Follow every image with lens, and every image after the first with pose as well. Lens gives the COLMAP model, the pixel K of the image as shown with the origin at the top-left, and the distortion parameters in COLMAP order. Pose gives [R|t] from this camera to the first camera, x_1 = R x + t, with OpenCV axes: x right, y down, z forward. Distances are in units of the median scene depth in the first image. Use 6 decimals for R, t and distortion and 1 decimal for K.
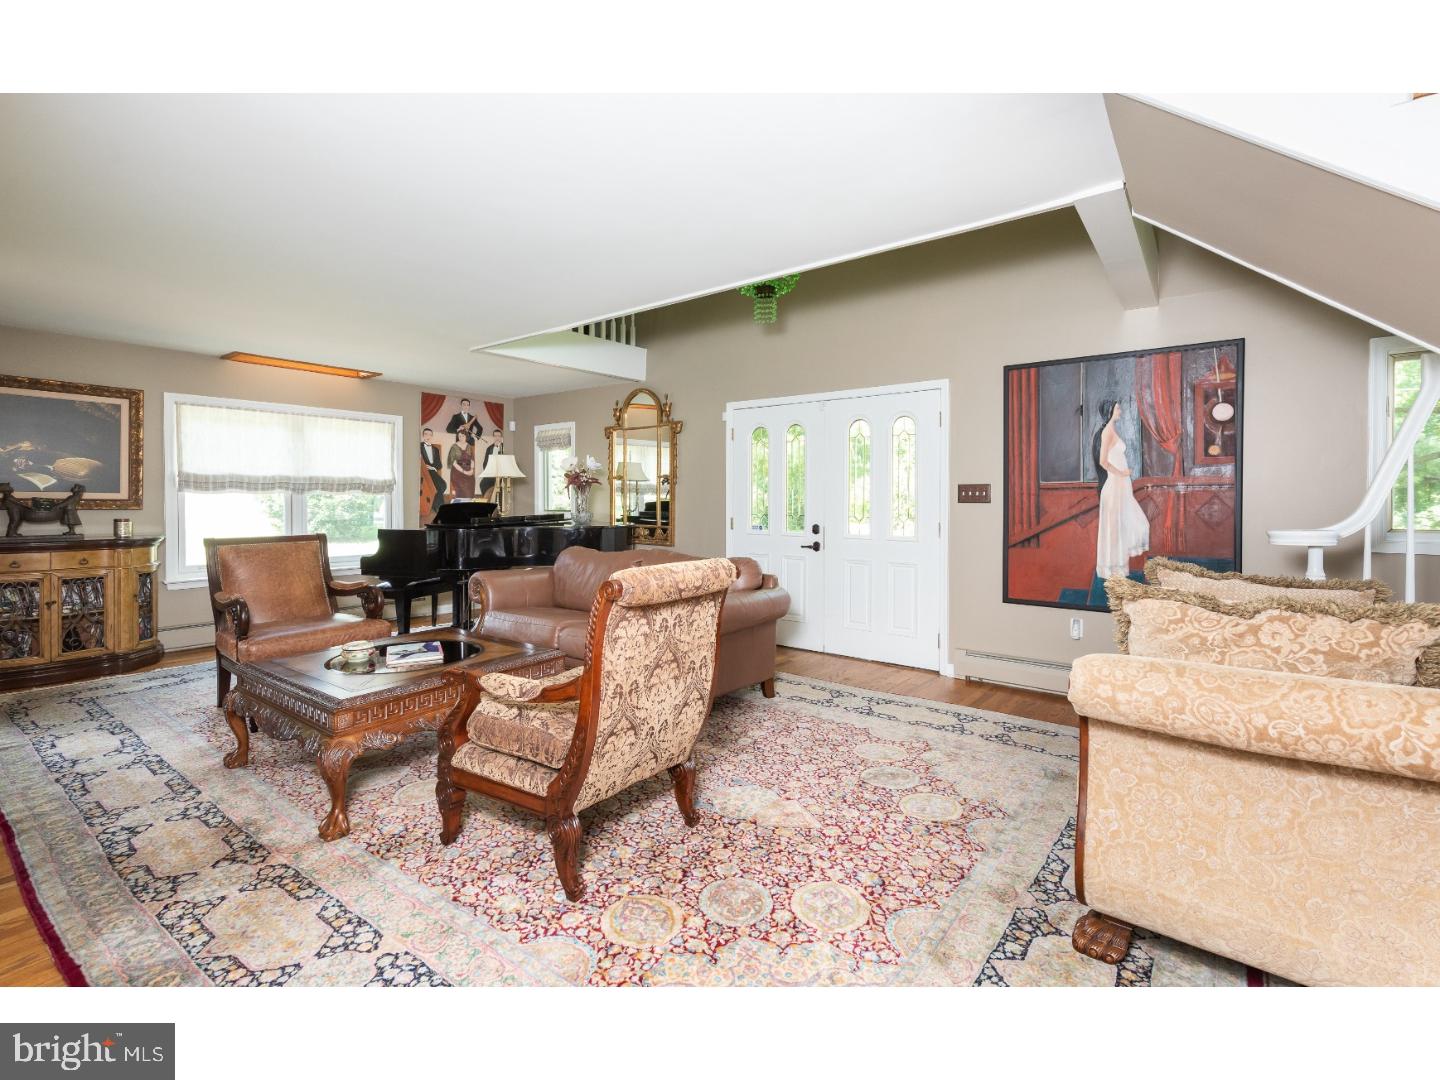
lens RADIAL K [[650.4, 0, 751.9], [0, 650.4, 506.1], [0, 0, 1]] dist [0.010749, -0.003816]
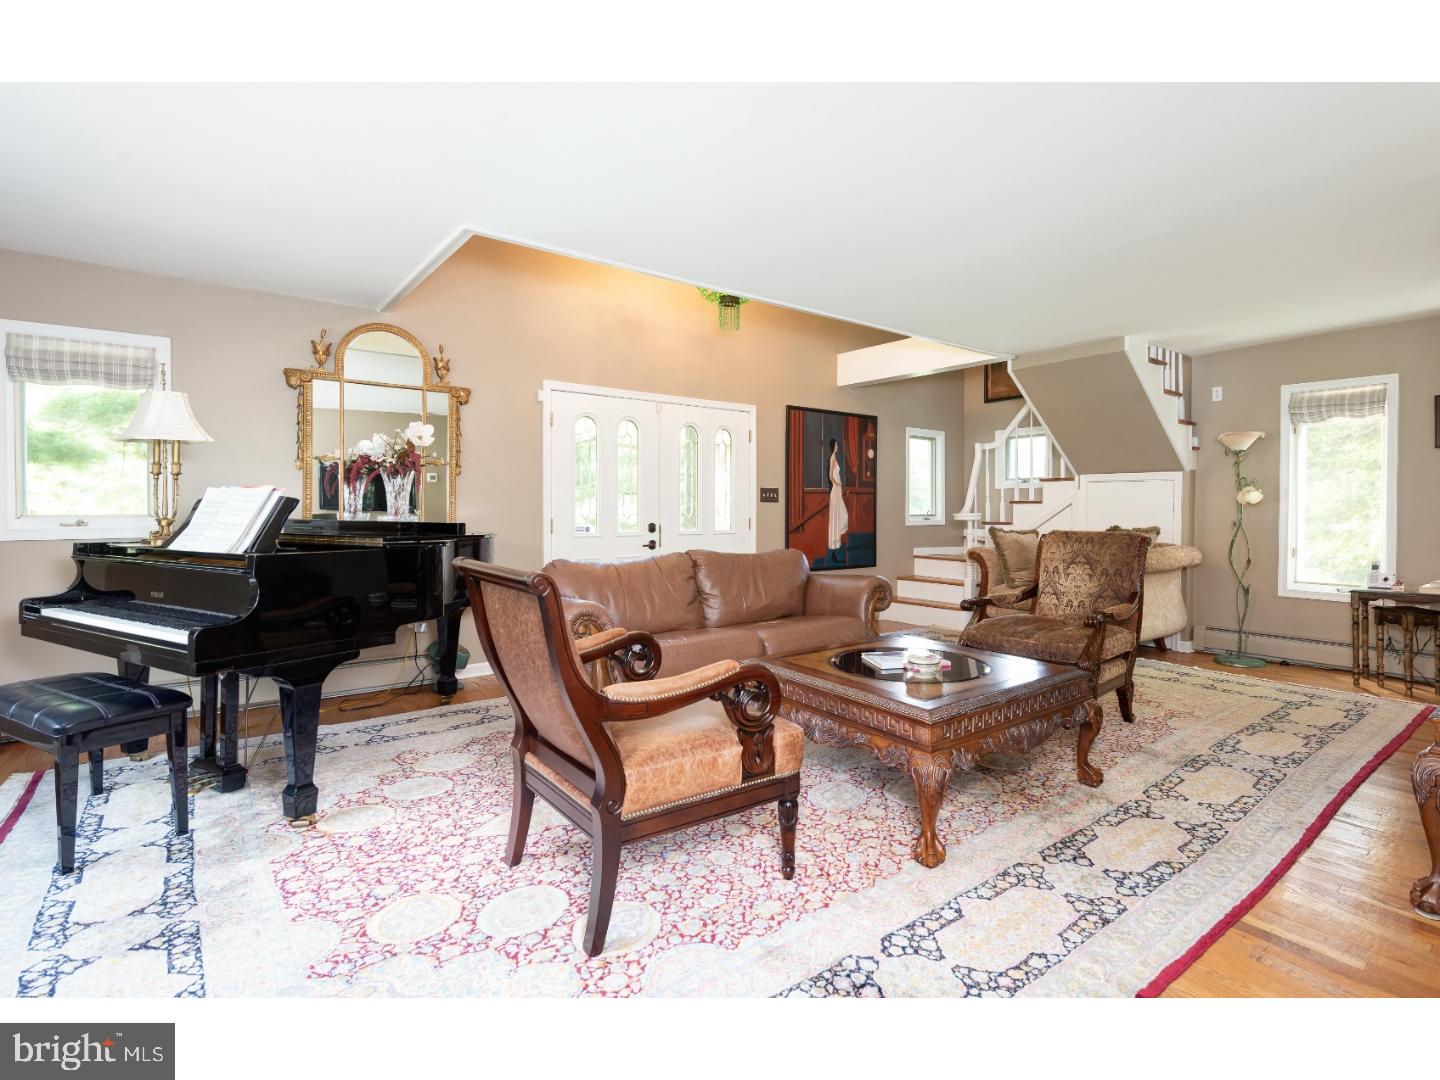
lens RADIAL K [[726.5, 0, 708.0], [0, 726.5, 513.0], [0, 0, 1]] dist [0.007863, -0.005301]
pose [[0.275939, -0.006576, 0.961153, -1.549881], [0.007892, 0.999958, 0.004576, 0.013100], [-0.961143, 0.006323, 0.275980, 0.973388]]
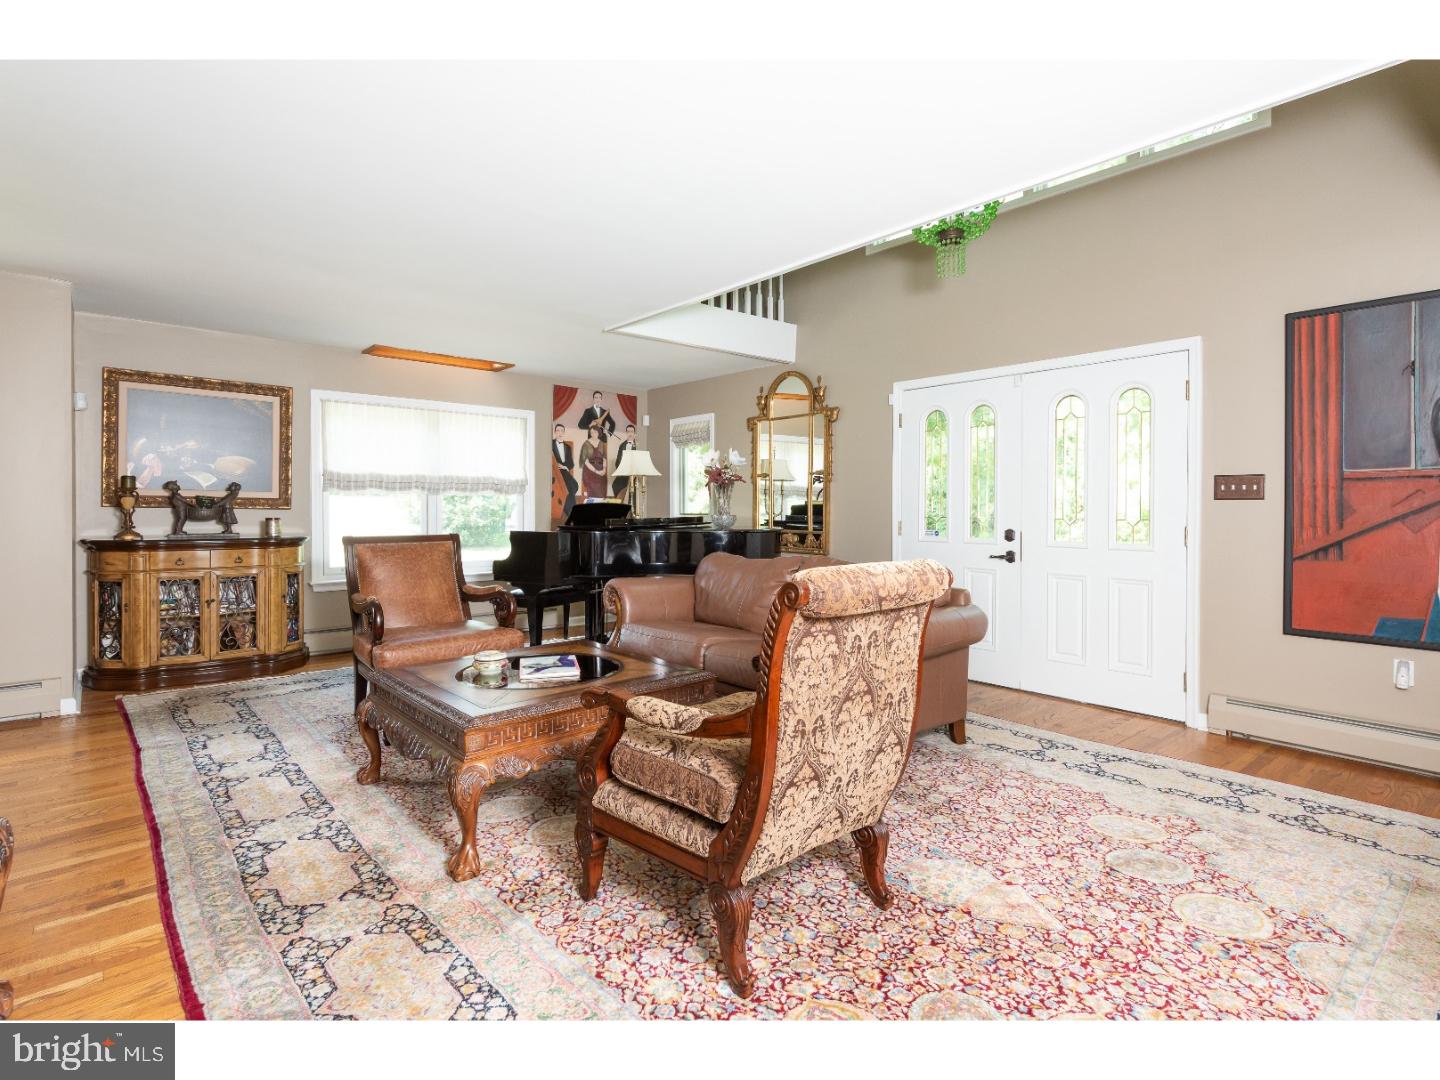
lens RADIAL K [[726.5, 0, 754.6], [0, 726.5, 513.0], [0, 0, 1]] dist [0.007863, -0.005301]
pose [[0.981217, 0.002349, -0.192894, -0.059629], [-0.003498, 0.999978, -0.005618, 0.023212], [0.192877, 0.006188, 0.981203, 0.097324]]
